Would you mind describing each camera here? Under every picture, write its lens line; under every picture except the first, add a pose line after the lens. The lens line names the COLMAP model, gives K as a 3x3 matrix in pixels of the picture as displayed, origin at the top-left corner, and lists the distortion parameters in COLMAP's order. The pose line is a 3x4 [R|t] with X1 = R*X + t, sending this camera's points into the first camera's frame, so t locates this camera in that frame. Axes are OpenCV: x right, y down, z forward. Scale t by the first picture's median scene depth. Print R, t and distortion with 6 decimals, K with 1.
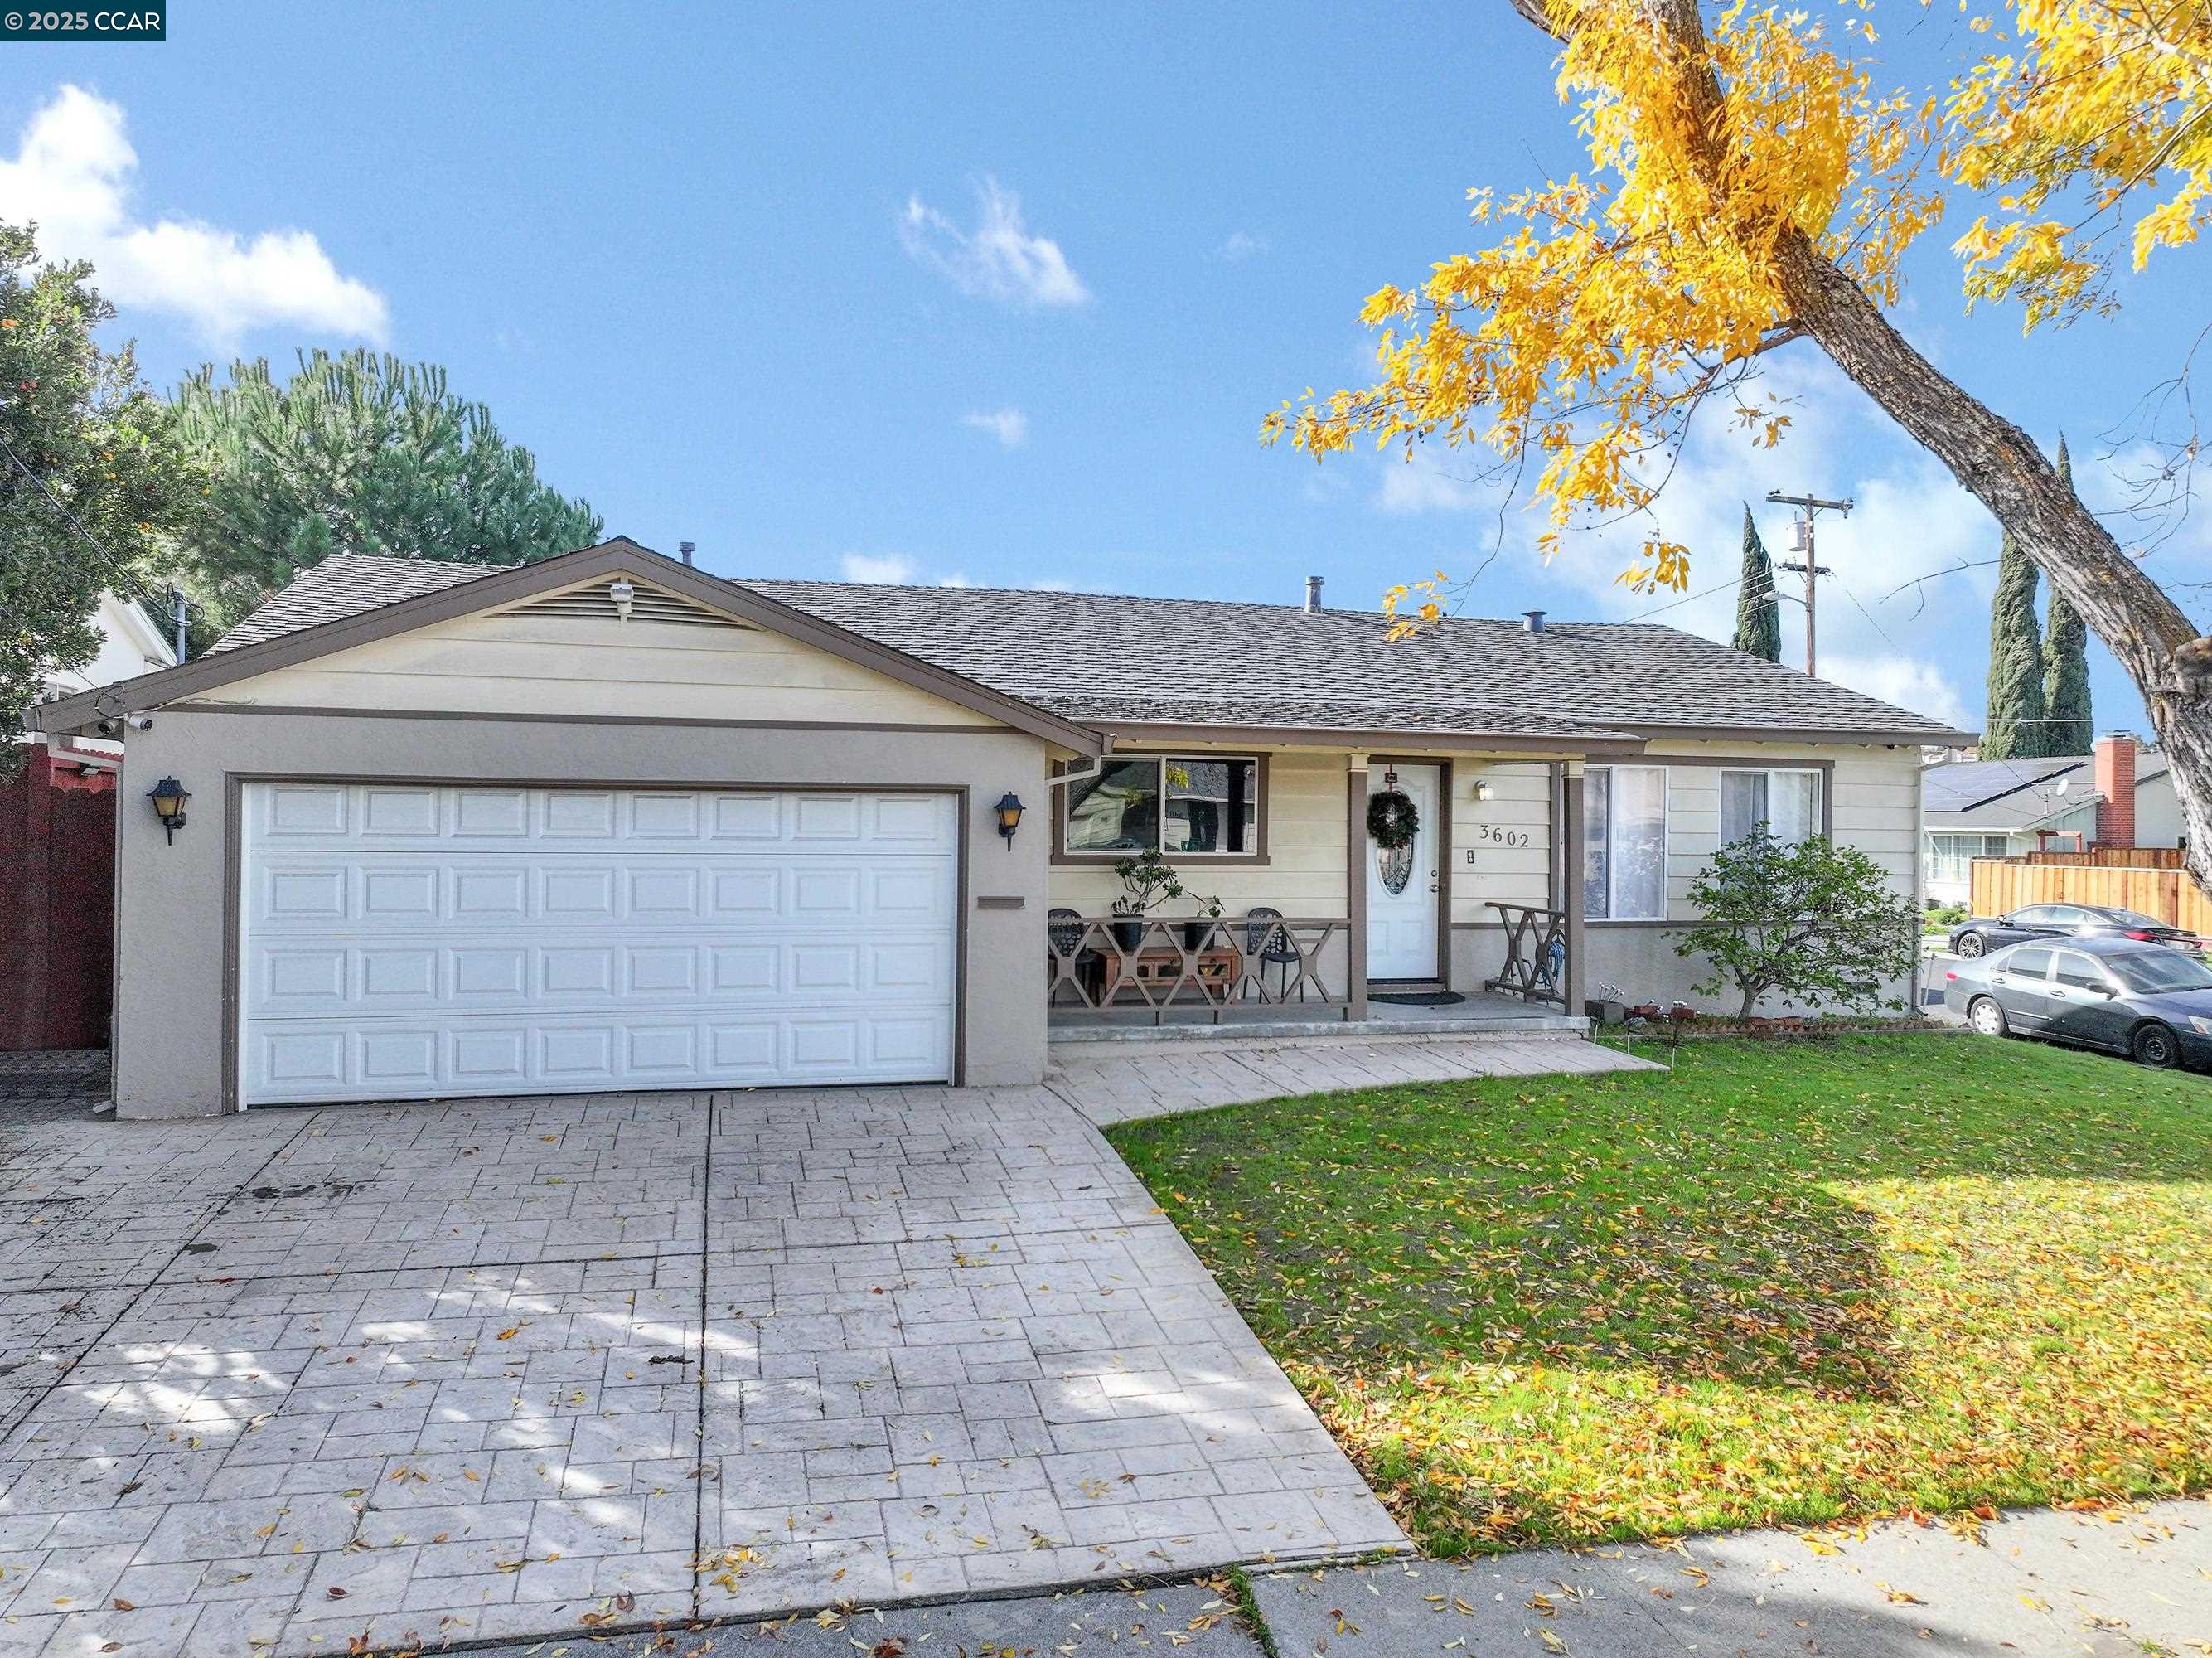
lens RADIAL K [[1560.5, 0, 1113.1], [0, 1560.5, 821.3], [0, 0, 1]] dist [0.001254, 0.011682]
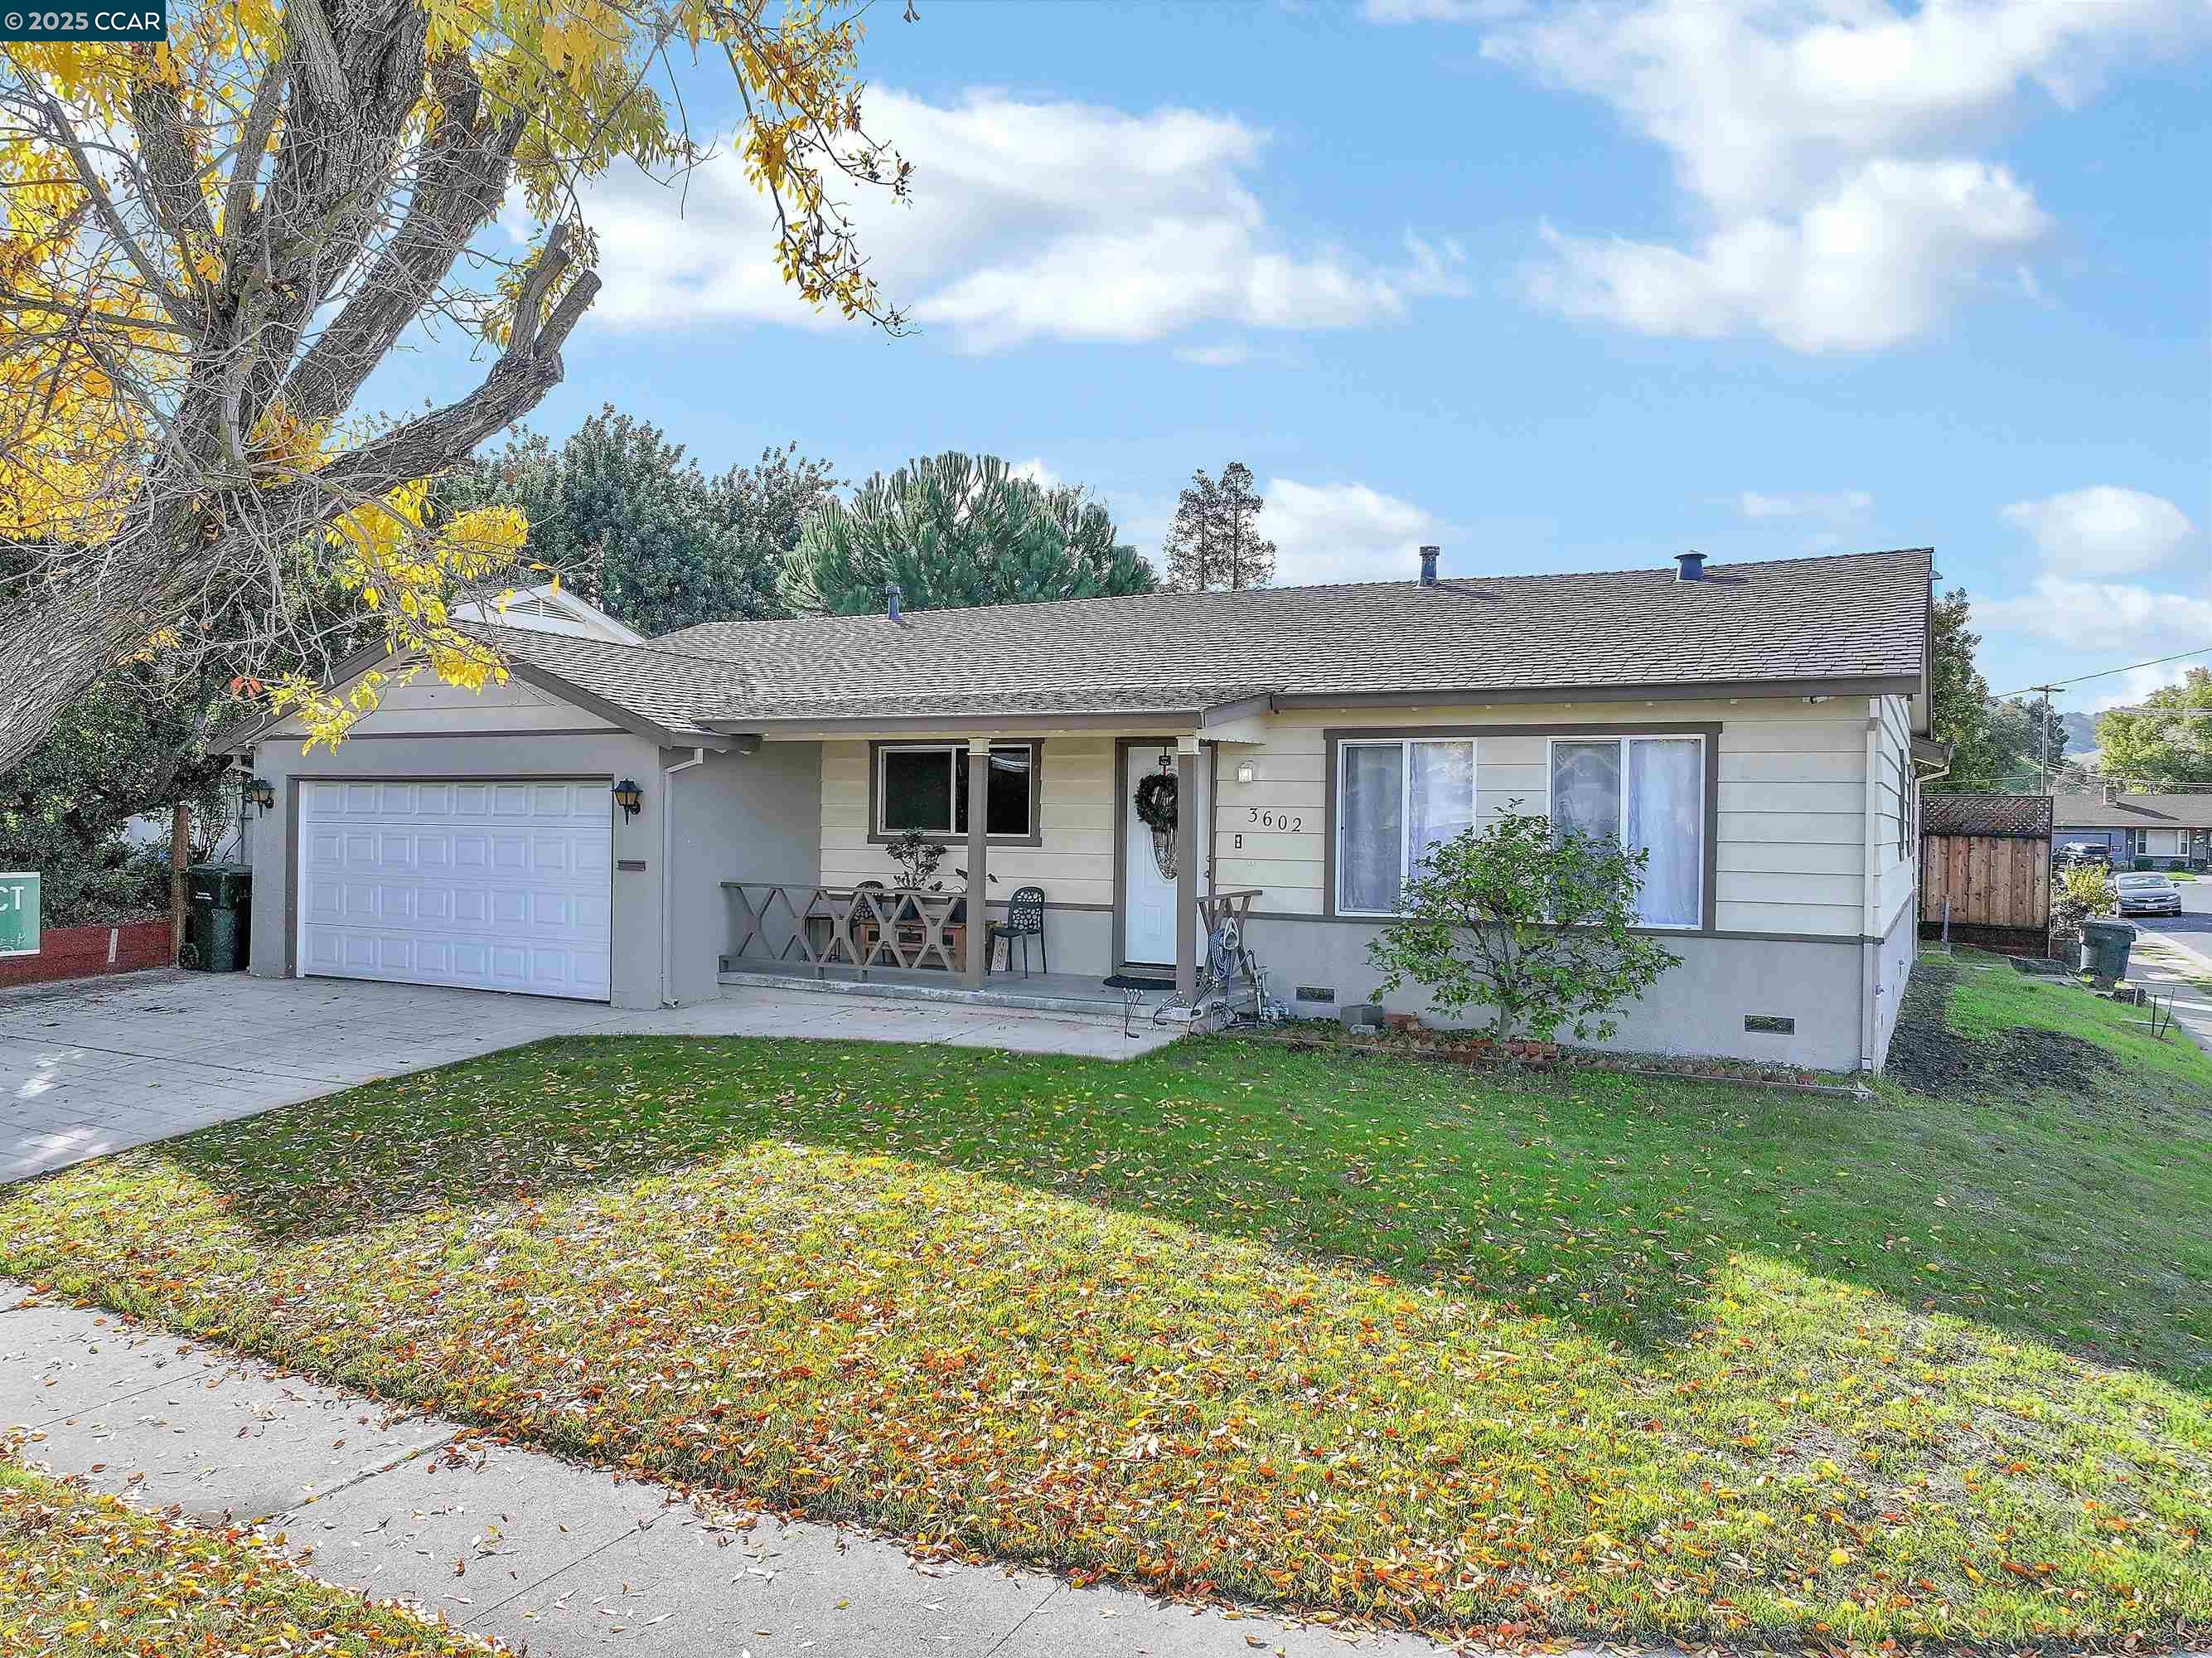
lens RADIAL K [[1560.5, 0, 1113.1], [0, 1560.5, 821.3], [0, 0, 1]] dist [0.001254, 0.011682]
pose [[0.725627, 0.000004, -0.688088, 1.003758], [-0.003604, 0.999986, -0.003795, 0.017606], [0.688078, 0.005233, 0.725618, 0.313571]]
